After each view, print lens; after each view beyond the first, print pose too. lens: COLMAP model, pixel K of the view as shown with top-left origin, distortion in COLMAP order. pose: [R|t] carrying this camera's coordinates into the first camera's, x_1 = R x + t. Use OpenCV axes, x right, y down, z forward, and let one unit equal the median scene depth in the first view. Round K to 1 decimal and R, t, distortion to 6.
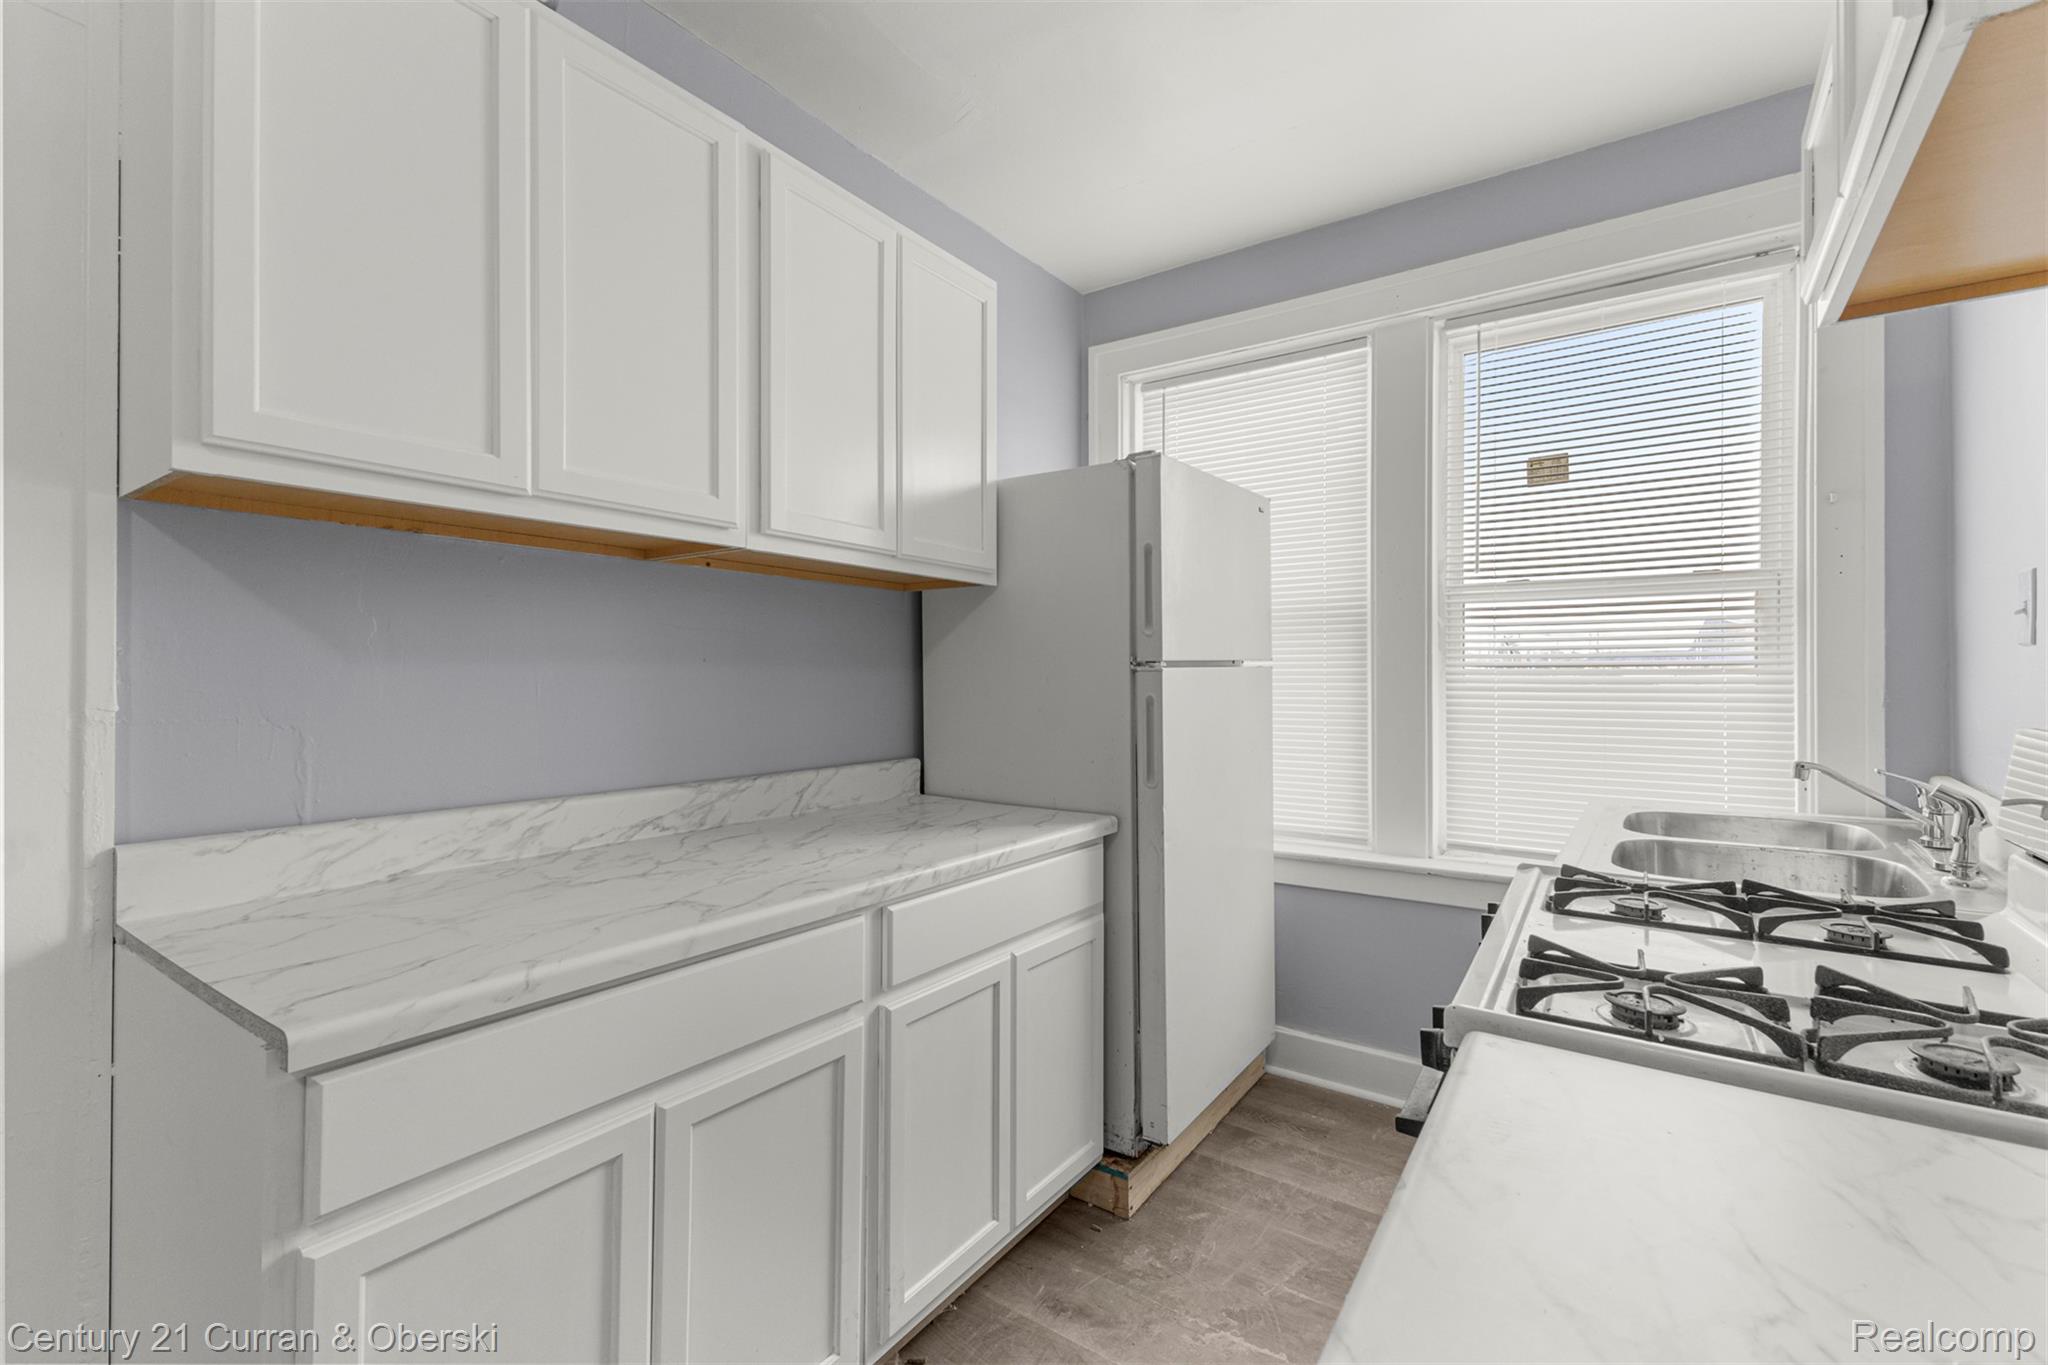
lens RADIAL K [[901.8, 0, 1029.1], [0, 901.8, 671.0], [0, 0, 1]] dist [0.019992, -0.000444]
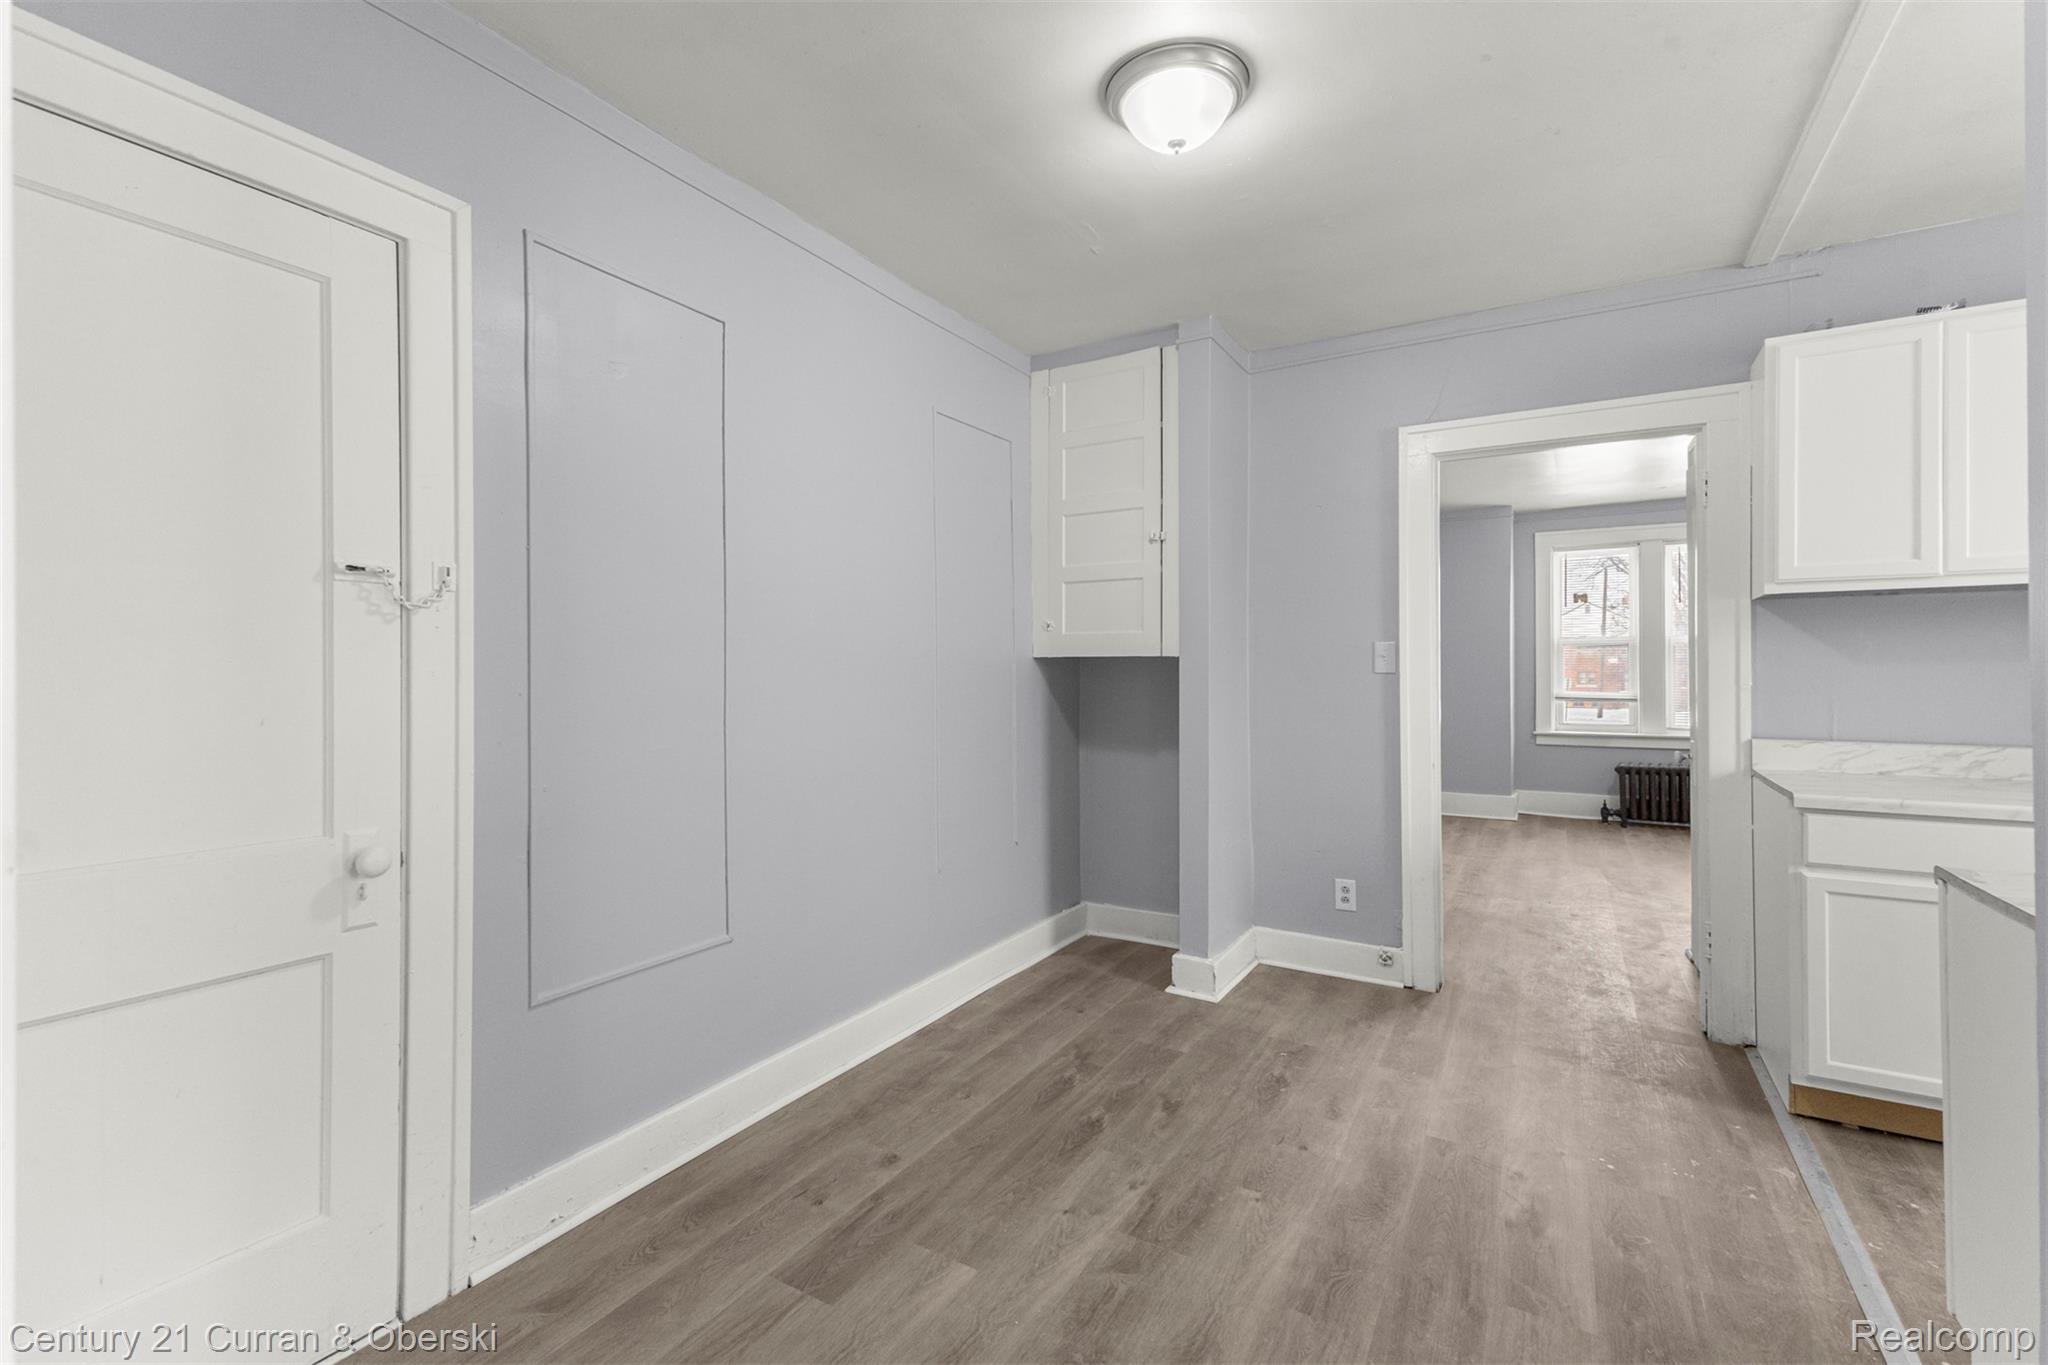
lens RADIAL K [[901.8, 0, 1029.1], [0, 901.8, 671.0], [0, 0, 1]] dist [0.019992, -0.000444]
pose [[0.078368, -0.000373, -0.996924, 0.780752], [0.011620, 0.999932, 0.000539, -0.011175], [0.996857, -0.011626, 0.078367, -0.677785]]
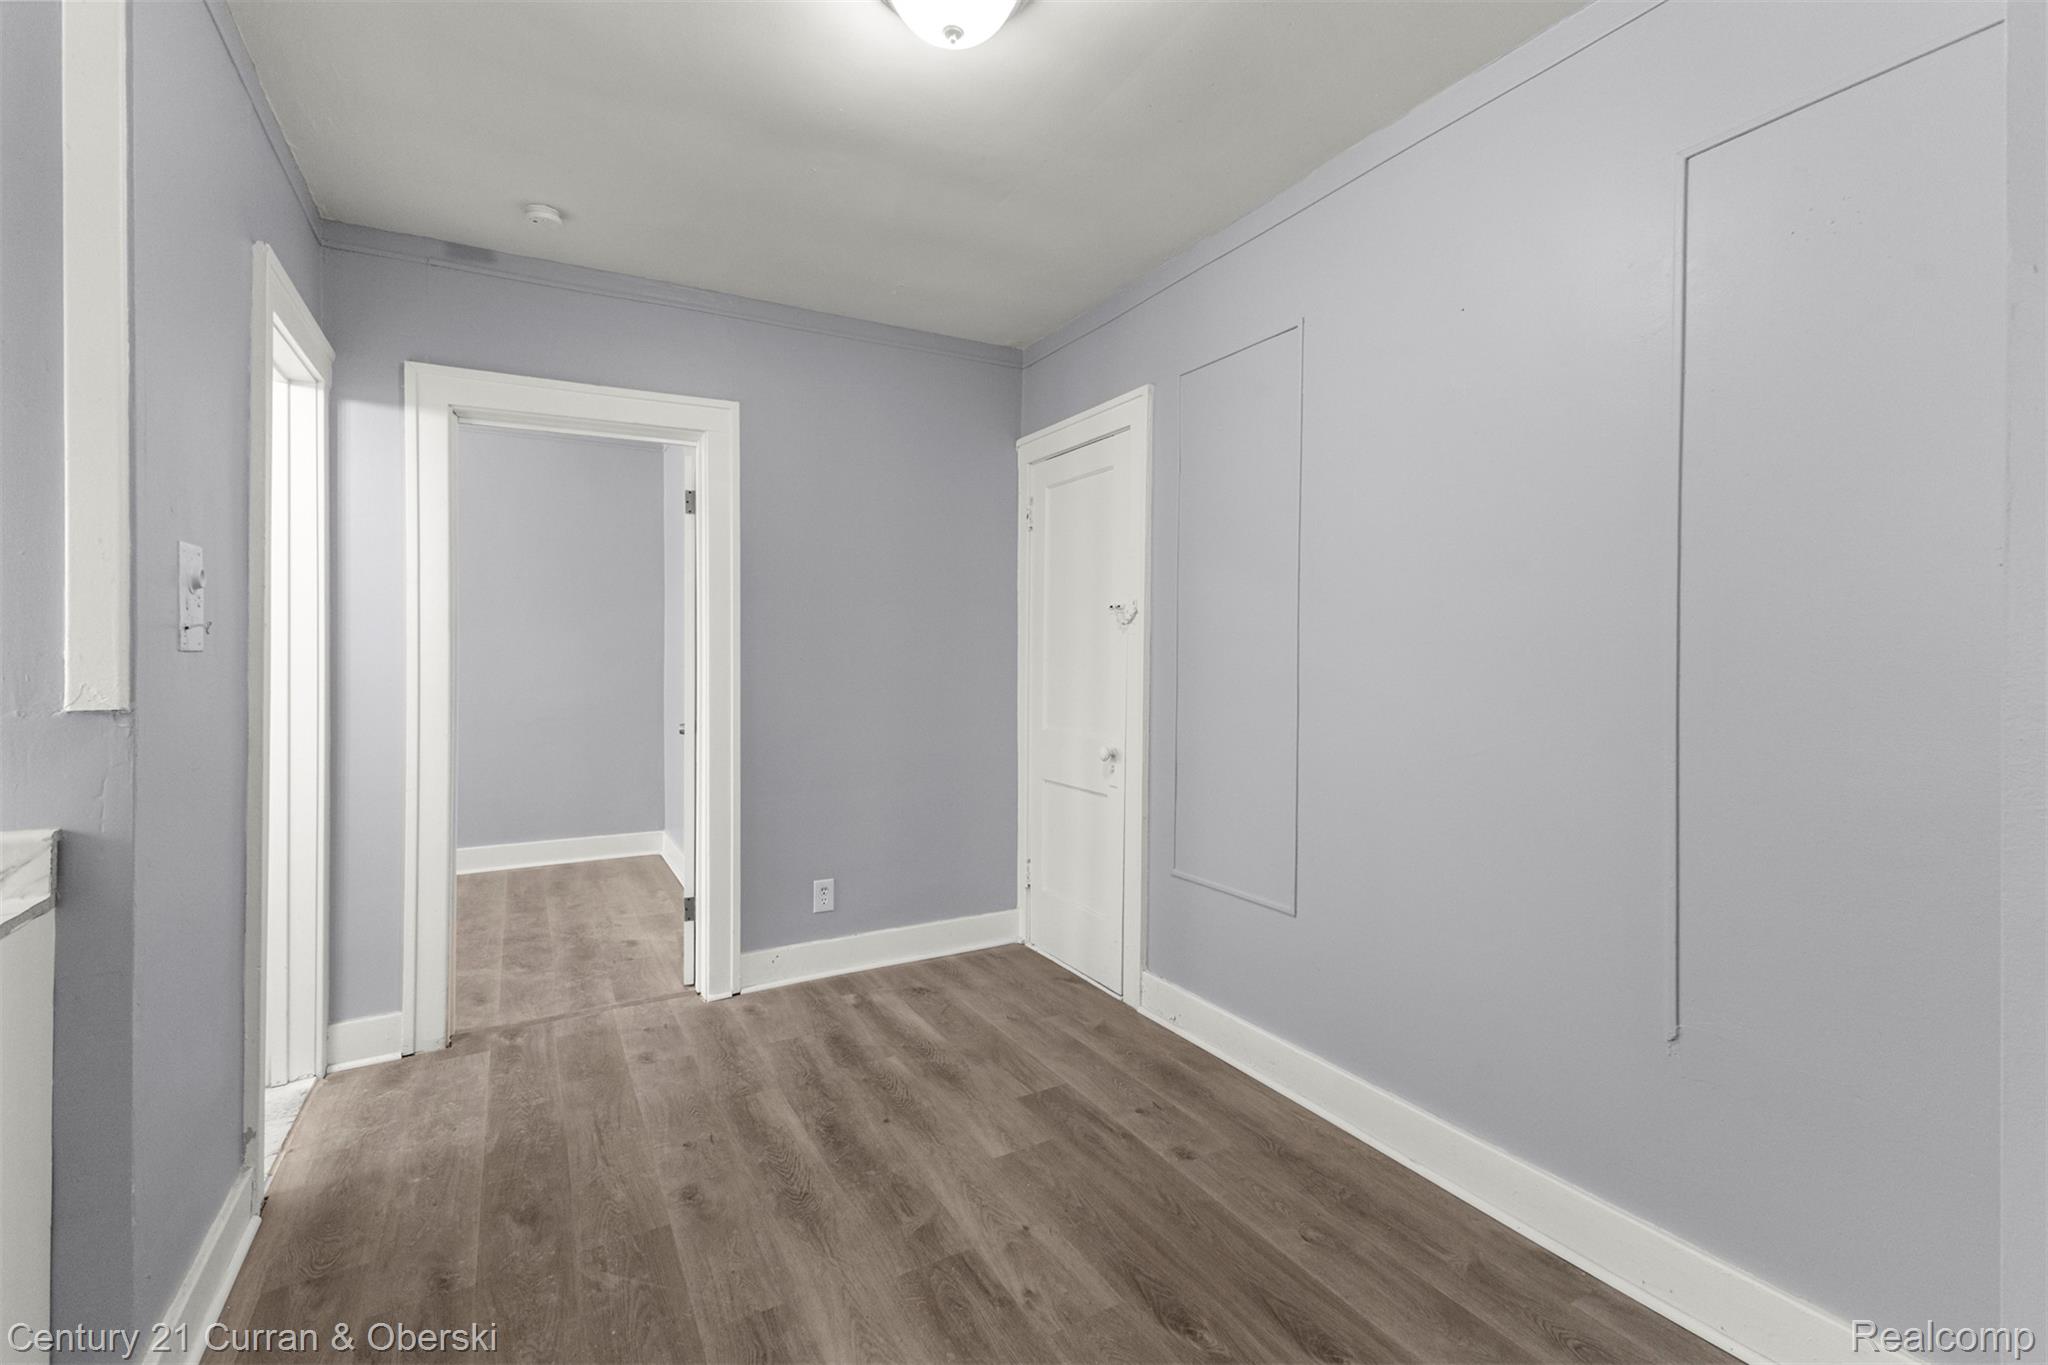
lens RADIAL K [[901.8, 0, 1029.1], [0, 901.8, 671.0], [0, 0, 1]] dist [0.019992, -0.000444]
pose [[-0.899099, -0.006714, 0.437694, -0.649107], [-0.004370, 0.999970, 0.006364, -0.005131], [-0.437724, 0.003809, -0.899101, 0.300603]]
